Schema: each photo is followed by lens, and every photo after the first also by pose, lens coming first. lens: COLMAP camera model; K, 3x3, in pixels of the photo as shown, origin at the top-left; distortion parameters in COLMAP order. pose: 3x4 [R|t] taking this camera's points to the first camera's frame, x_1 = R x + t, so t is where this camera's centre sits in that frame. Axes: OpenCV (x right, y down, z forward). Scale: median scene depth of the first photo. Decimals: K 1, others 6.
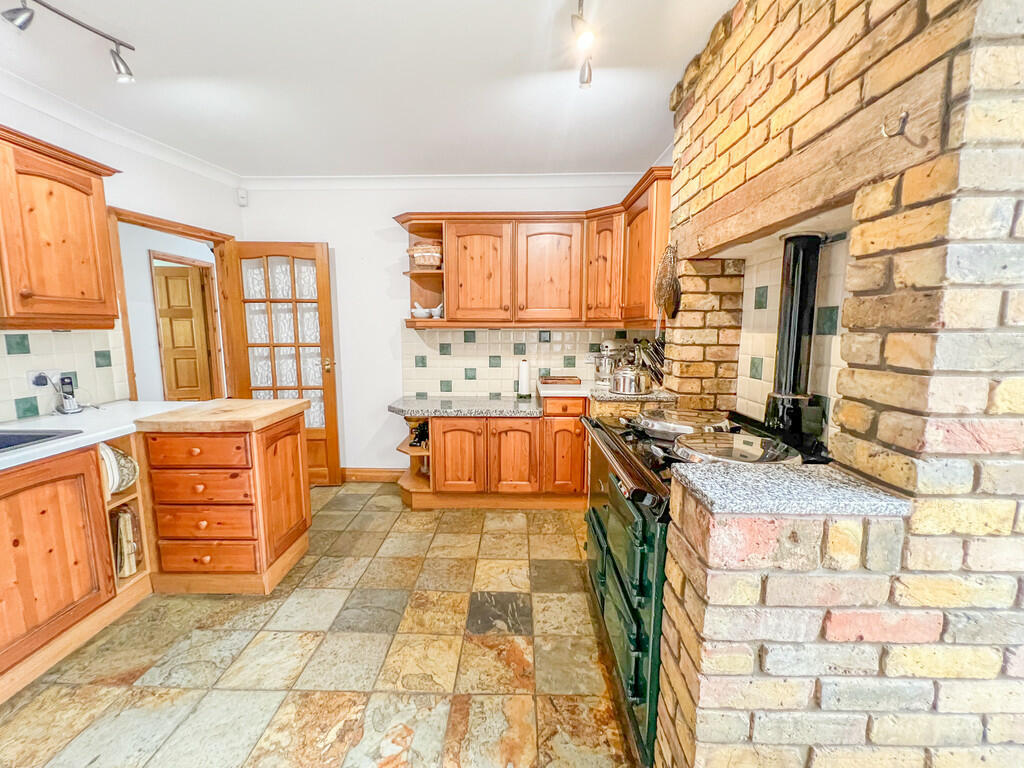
lens RADIAL K [[423.5, 0, 504.2], [0, 423.5, 379.3], [0, 0, 1]] dist [-0.002513, 0.000232]
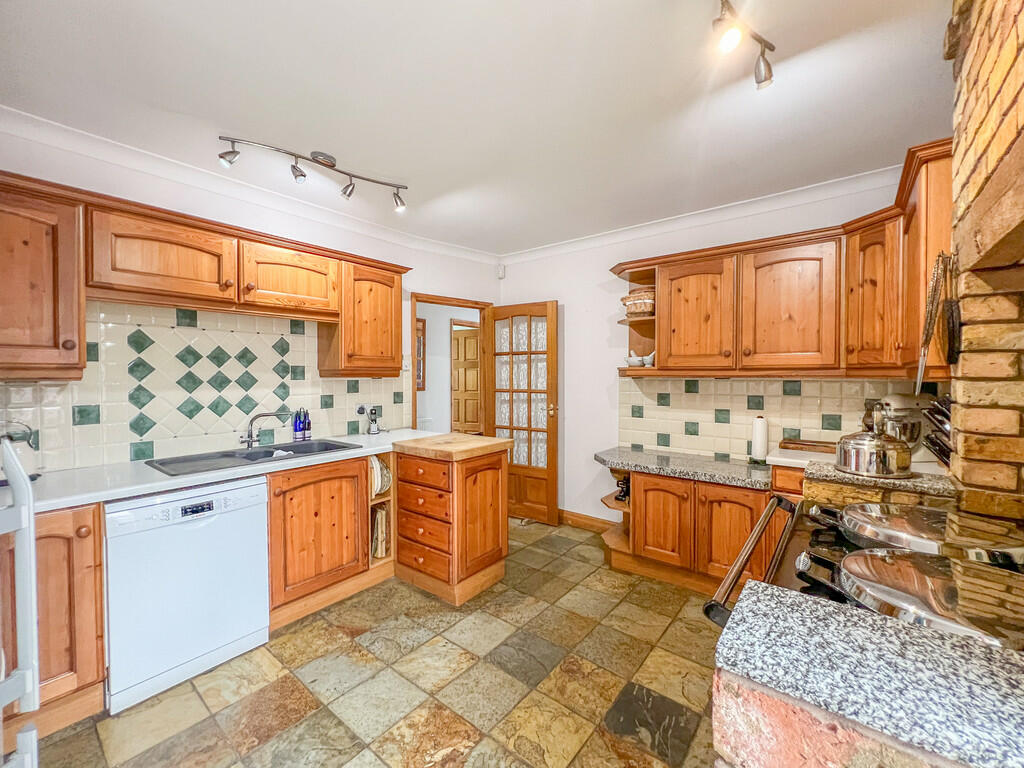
lens RADIAL K [[423.5, 0, 504.4], [0, 423.5, 379.8], [0, 0, 1]] dist [-0.002513, 0.000232]
pose [[0.796421, 0.007813, -0.604693, 0.211402], [-0.074809, 0.993509, -0.085692, -0.013146], [0.600098, 0.113483, 0.791836, 0.084042]]
